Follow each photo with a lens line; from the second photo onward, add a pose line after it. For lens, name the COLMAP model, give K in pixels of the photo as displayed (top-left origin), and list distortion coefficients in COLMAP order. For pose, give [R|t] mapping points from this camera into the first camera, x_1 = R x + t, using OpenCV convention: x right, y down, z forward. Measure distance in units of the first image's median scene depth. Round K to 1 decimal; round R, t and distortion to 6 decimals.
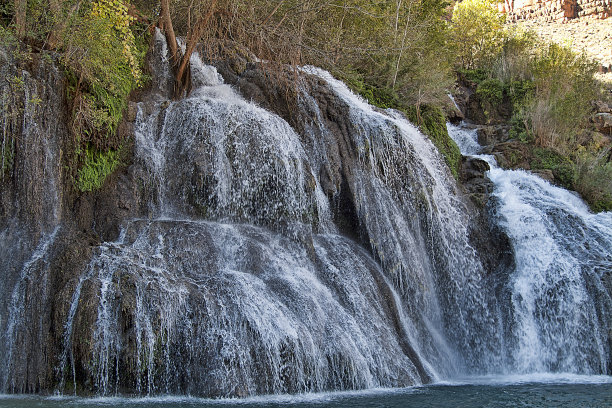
lens RADIAL K [[630.9, 0, 308.2], [0, 630.9, 208.5], [0, 0, 1]] dist [-0.112352, 0.000000]
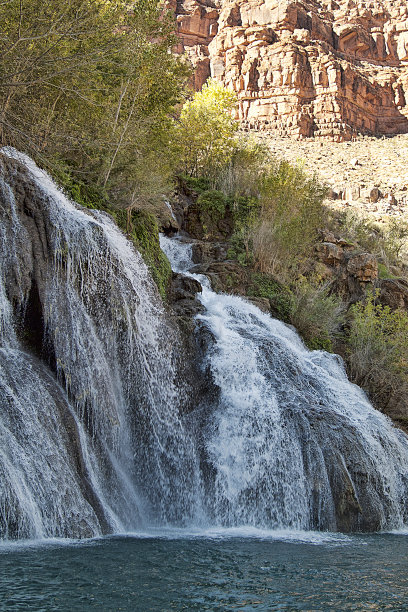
lens RADIAL K [[630.9, 0, 203.9], [0, 630.9, 299.9], [0, 0, 1]] dist [-0.112352, 0.000000]
pose [[0.948085, 0.121463, 0.293907, 0.031733], [-0.094517, 0.990048, -0.104266, 0.043205], [-0.303646, 0.071074, 0.950130, 0.150680]]
